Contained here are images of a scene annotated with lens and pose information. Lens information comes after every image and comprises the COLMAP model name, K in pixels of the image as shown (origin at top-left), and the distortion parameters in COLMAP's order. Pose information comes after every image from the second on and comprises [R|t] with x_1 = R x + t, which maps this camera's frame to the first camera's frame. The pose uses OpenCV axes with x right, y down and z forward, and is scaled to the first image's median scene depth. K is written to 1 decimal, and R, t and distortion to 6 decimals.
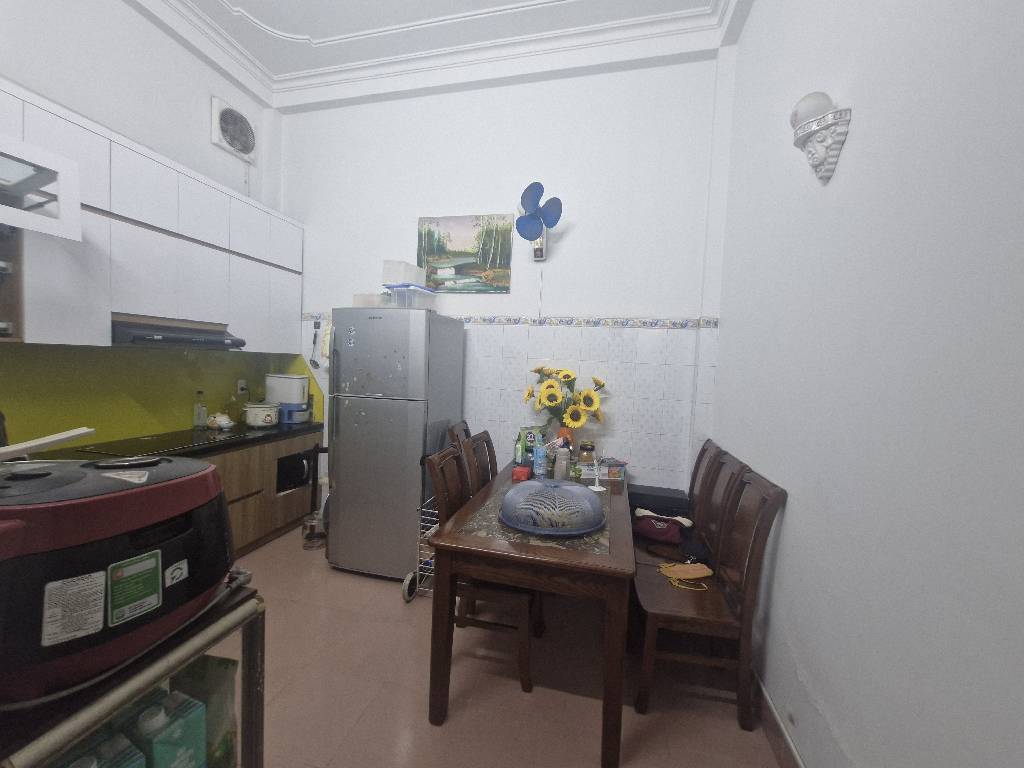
lens RADIAL K [[413.7, 0, 503.4], [0, 413.7, 383.2], [0, 0, 1]] dist [-0.000643, -0.000104]
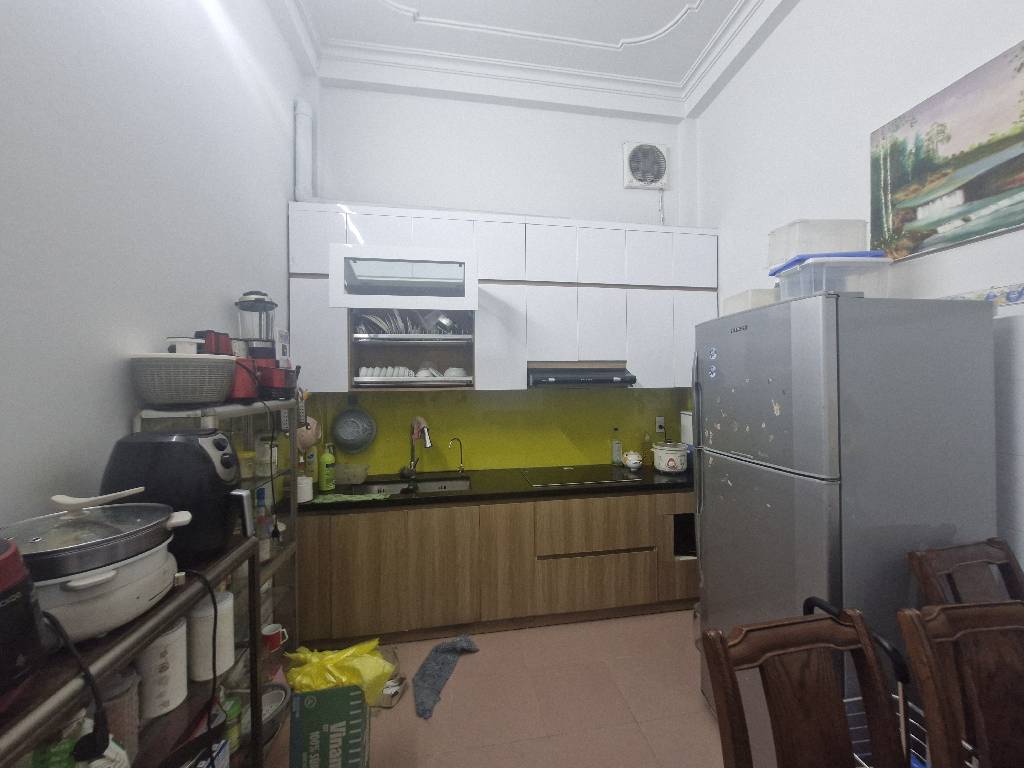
lens RADIAL K [[397.4, 0, 516.0], [0, 397.4, 383.0], [0, 0, 1]] dist [-0.001092, -0.000271]
pose [[0.396408, -0.045723, -0.916935, 0.077838], [-0.019821, 0.998100, -0.058339, -0.029423], [0.917861, 0.041301, 0.394748, 0.378971]]
